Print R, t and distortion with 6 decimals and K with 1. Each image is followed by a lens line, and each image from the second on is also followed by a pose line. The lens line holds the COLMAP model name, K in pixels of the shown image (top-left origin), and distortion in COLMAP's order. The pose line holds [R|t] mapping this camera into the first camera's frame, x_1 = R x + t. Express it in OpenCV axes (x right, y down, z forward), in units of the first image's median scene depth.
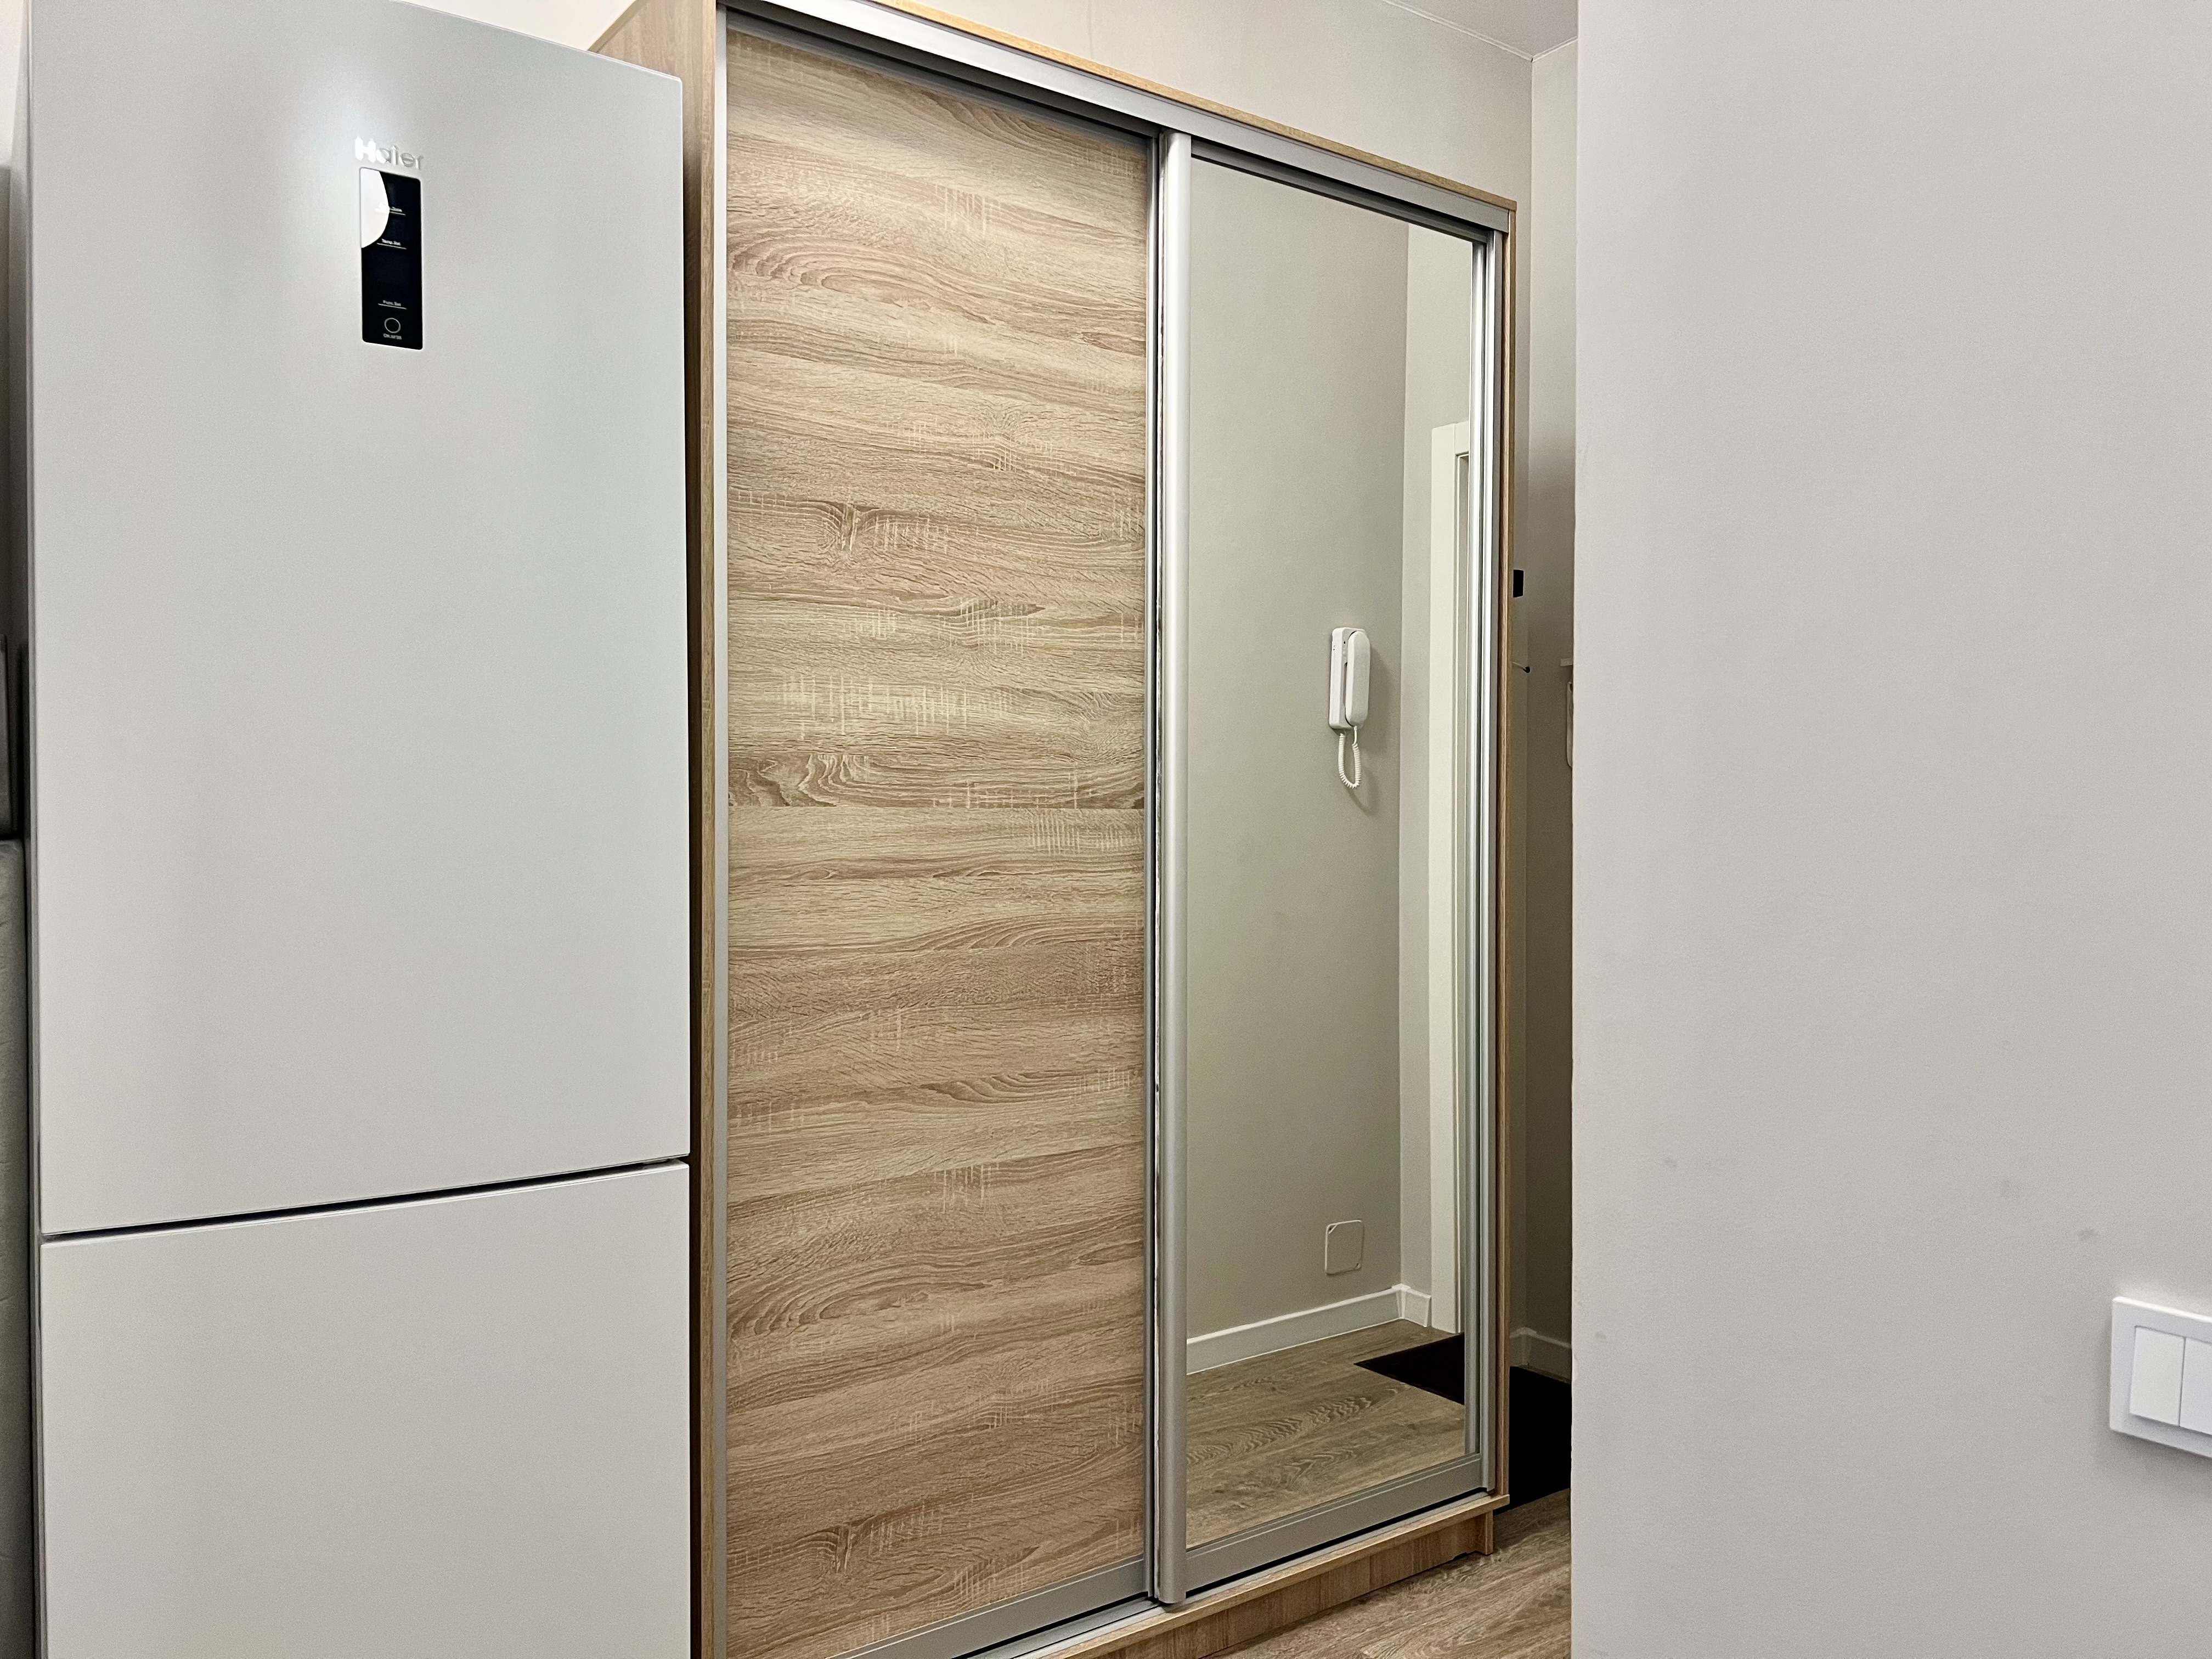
lens RADIAL K [[1667.1, 0, 1102.0], [0, 1667.1, 833.2], [0, 0, 1]] dist [0.068314, -0.038582]
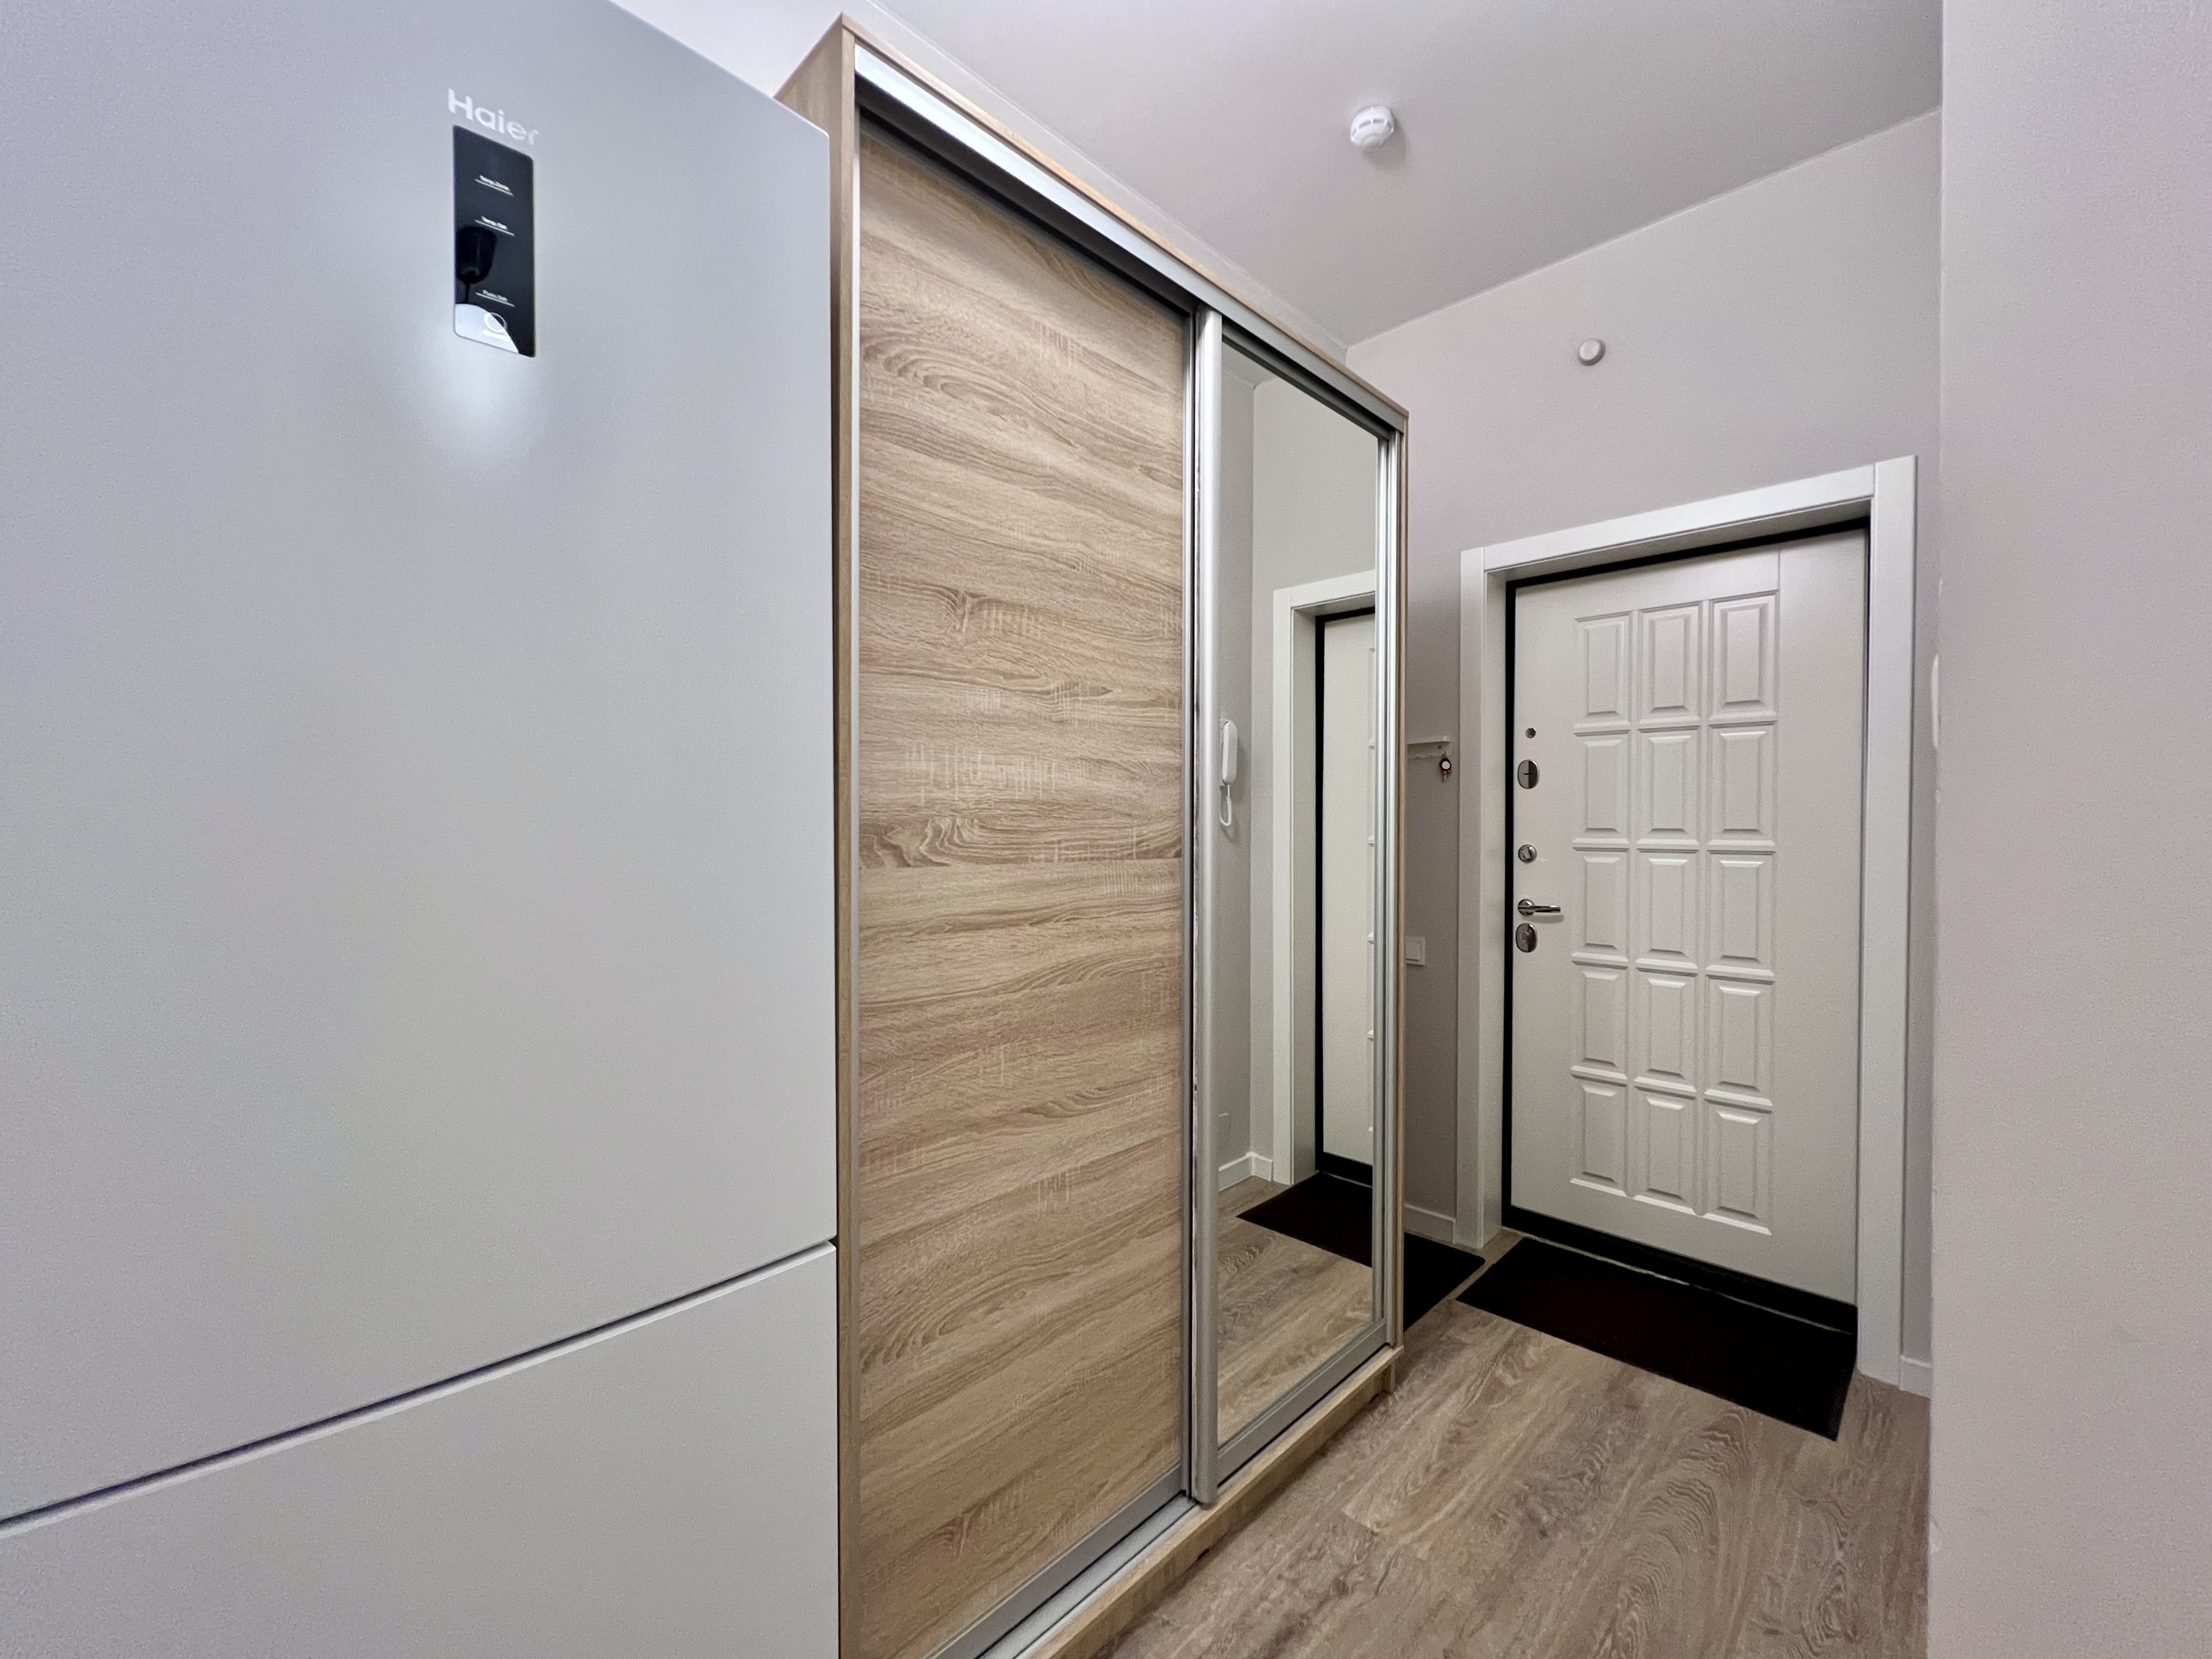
lens RADIAL K [[904.4, 0, 1100.9], [0, 904.4, 830.1], [0, 0, 1]] dist [-0.000123, 0.000735]
pose [[0.988796, -0.002114, 0.149256, -0.144892], [0.002956, 0.999981, -0.005415, -0.034593], [-0.149241, 0.005795, 0.988784, 0.385420]]
